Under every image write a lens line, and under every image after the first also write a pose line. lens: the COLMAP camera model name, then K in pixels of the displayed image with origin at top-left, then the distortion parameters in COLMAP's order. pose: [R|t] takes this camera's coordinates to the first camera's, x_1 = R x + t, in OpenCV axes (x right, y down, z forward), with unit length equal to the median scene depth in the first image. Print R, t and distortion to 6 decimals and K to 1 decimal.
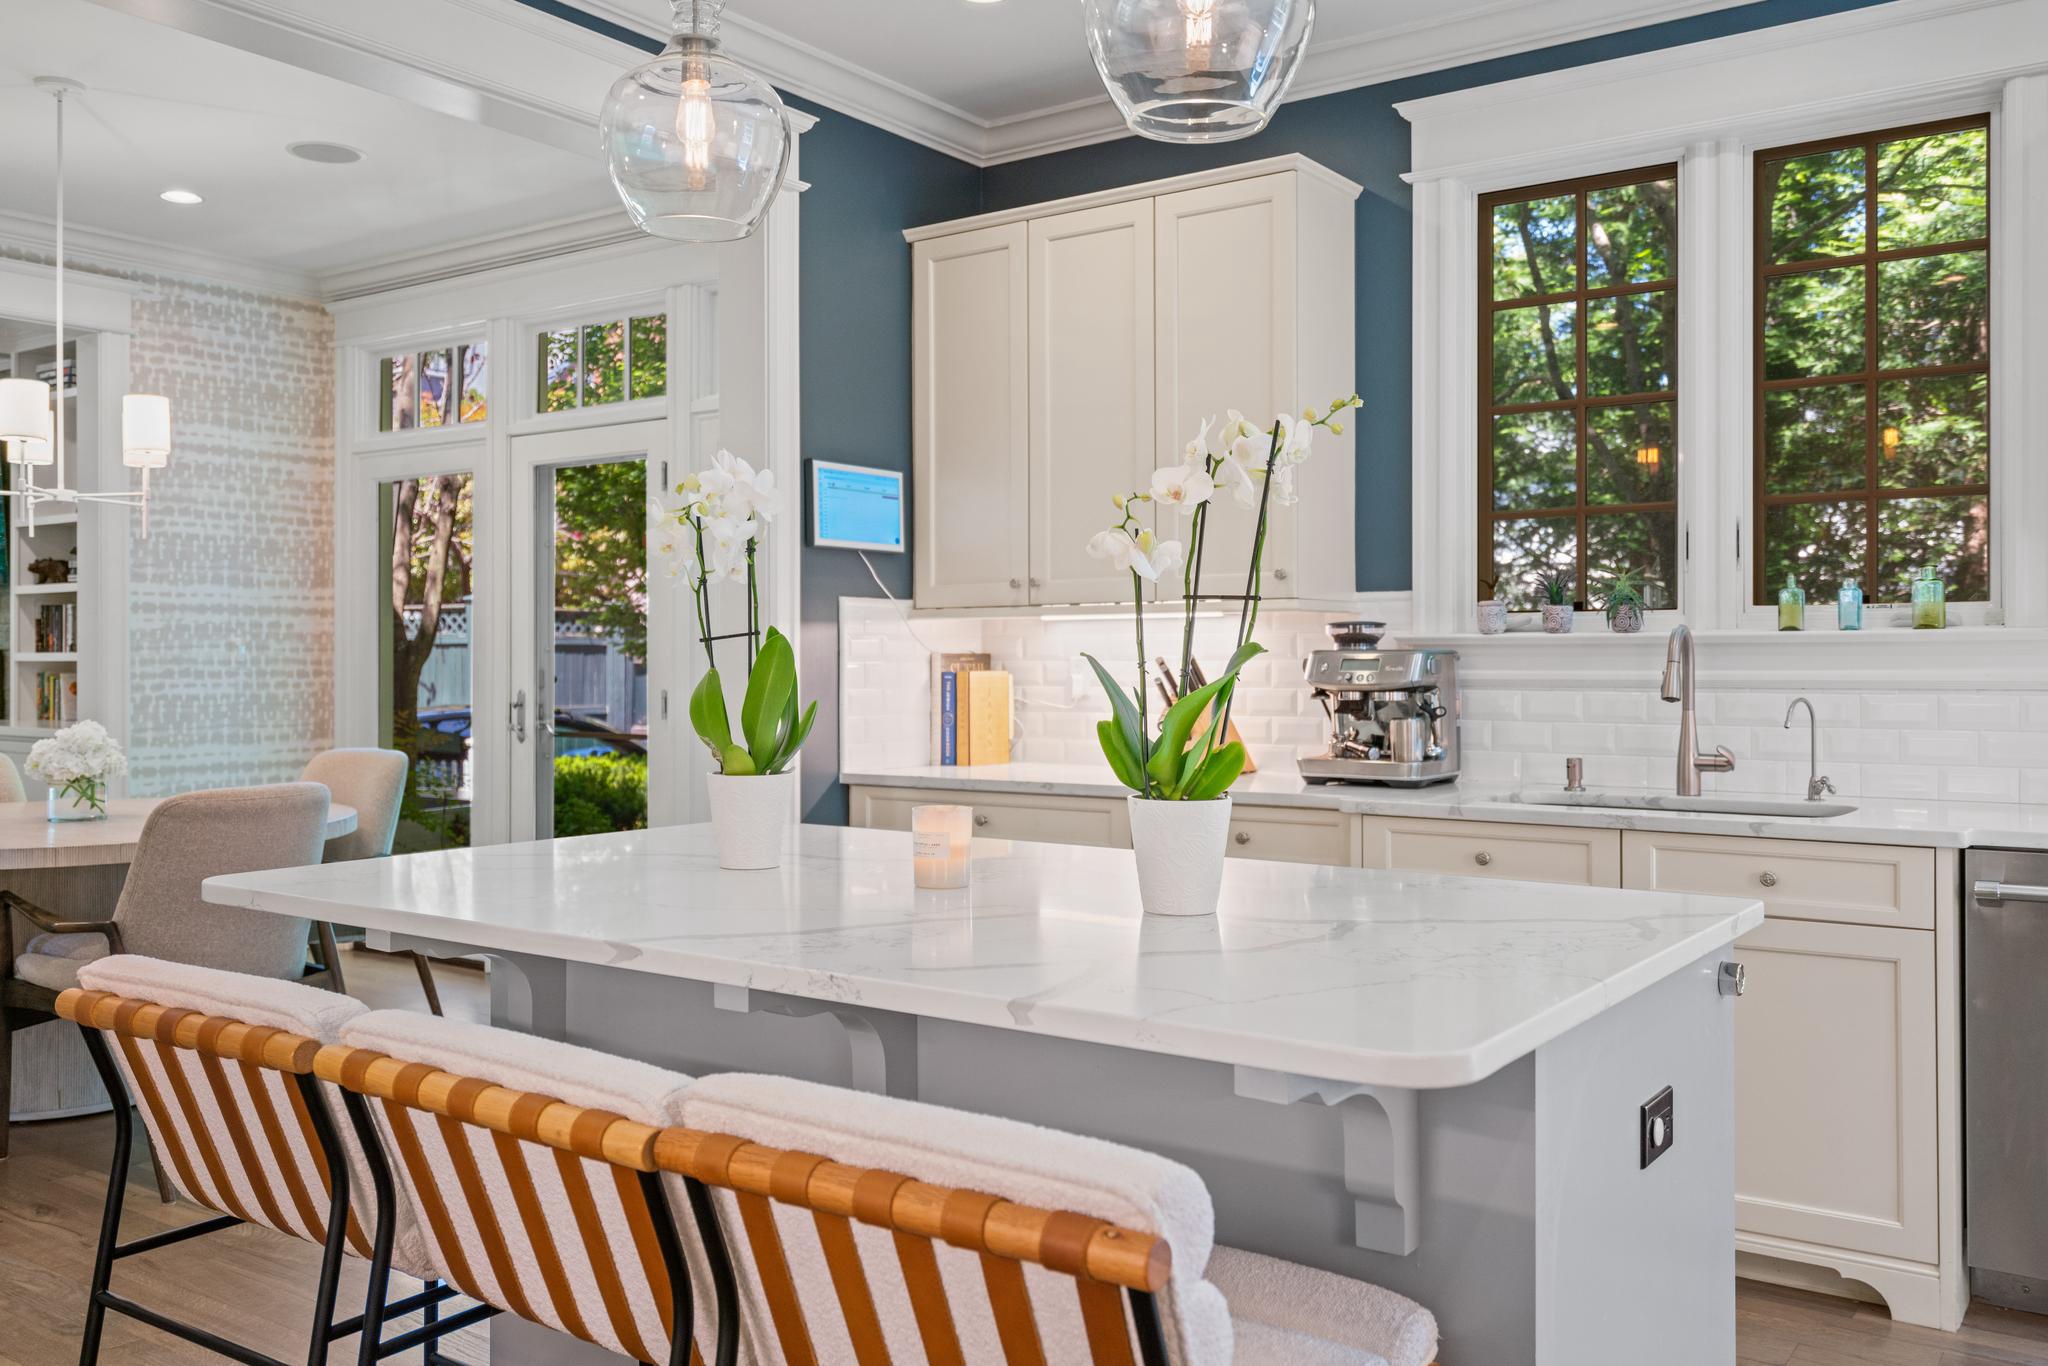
lens RADIAL K [[1701.5, 0, 1023.8], [0, 1701.5, 662.0], [0, 0, 1]] dist [-0.001763, 0.000882]
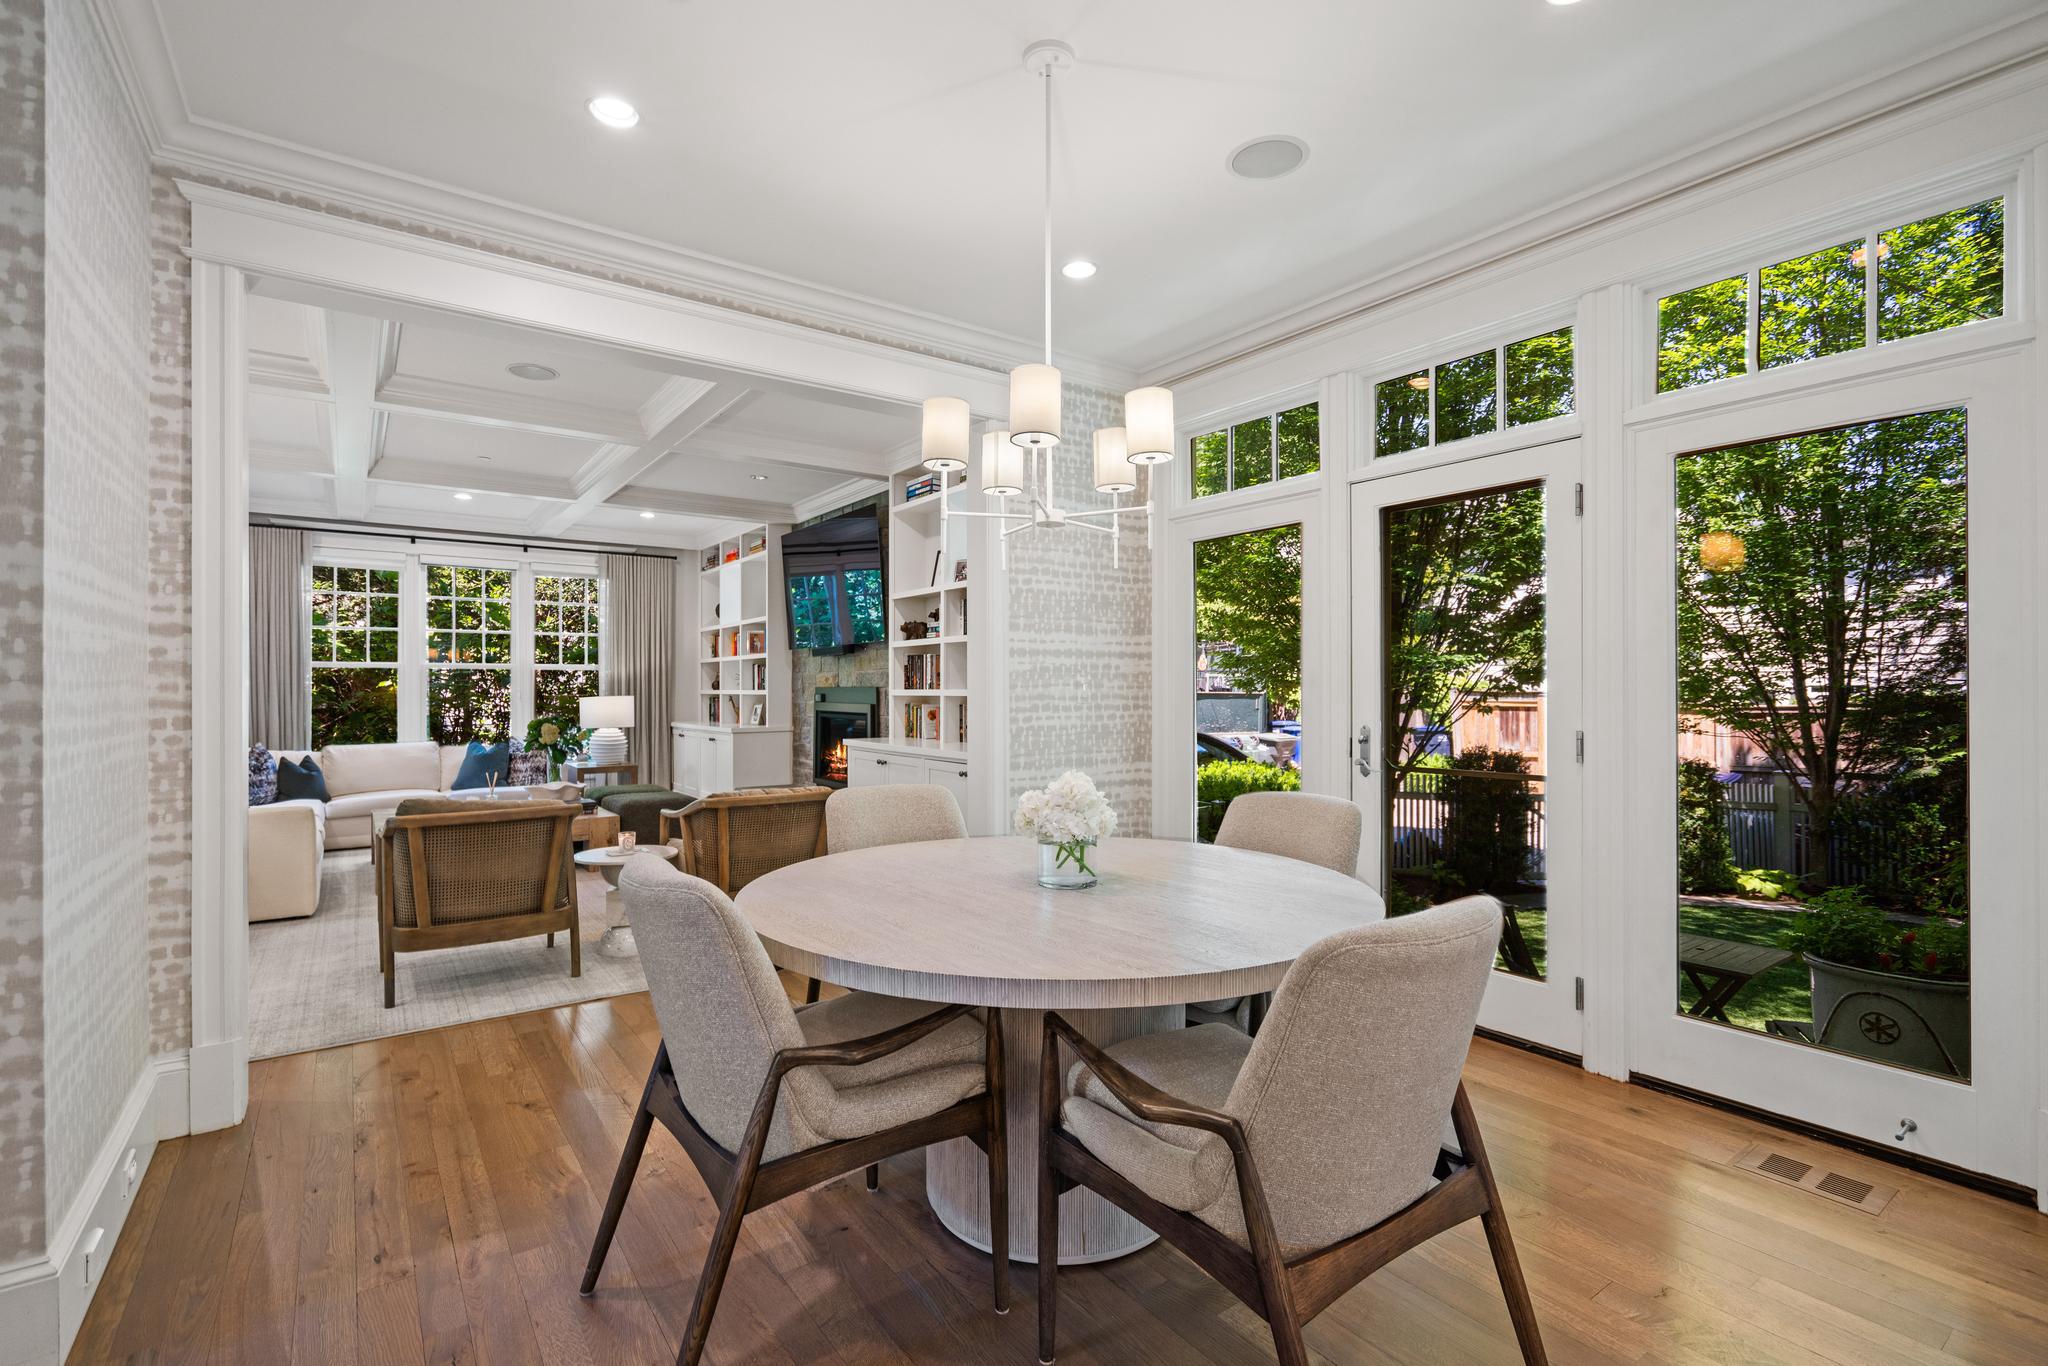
lens RADIAL K [[939.3, 0, 1024.0], [0, 939.3, 683.0], [0, 0, 1]] dist [-0.000290, 0.000054]
pose [[0.946984, -0.004340, -0.321252, -0.291645], [0.001748, 0.999964, -0.008358, -0.005026], [0.321277, 0.007354, 0.946957, 0.367761]]
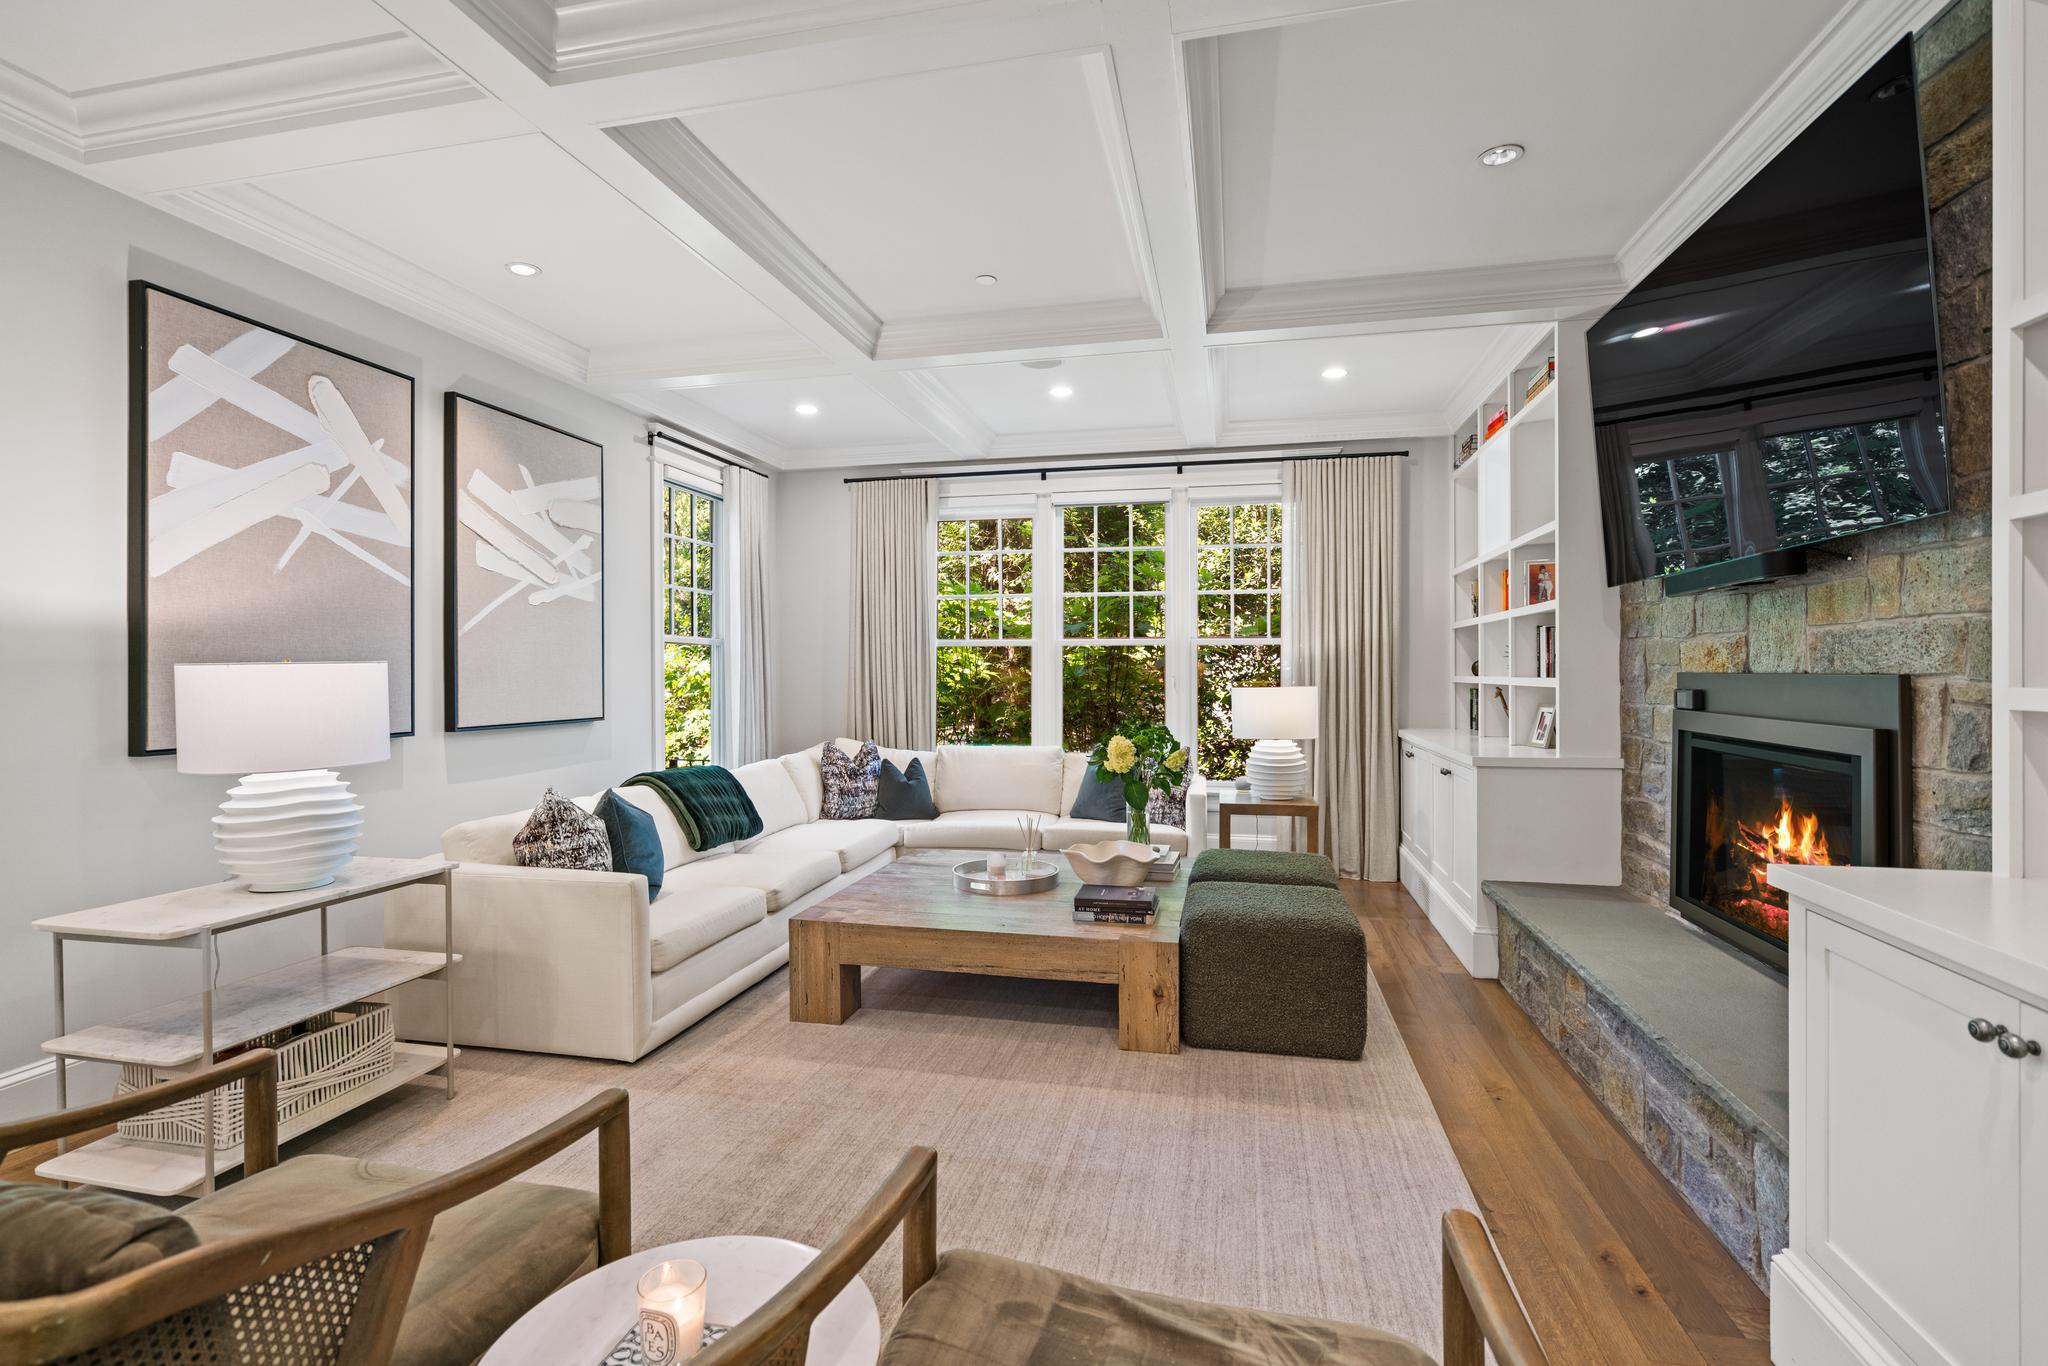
lens RADIAL K [[944.6, 0, 1012.7], [0, 944.6, 676.7], [0, 0, 1]] dist [-0.003477, 0.000162]
pose [[0.380150, 0.004040, -0.924916, -0.579704], [-0.001240, 0.999992, 0.003859, -0.009358], [0.924924, -0.000320, 0.380152, 0.864979]]
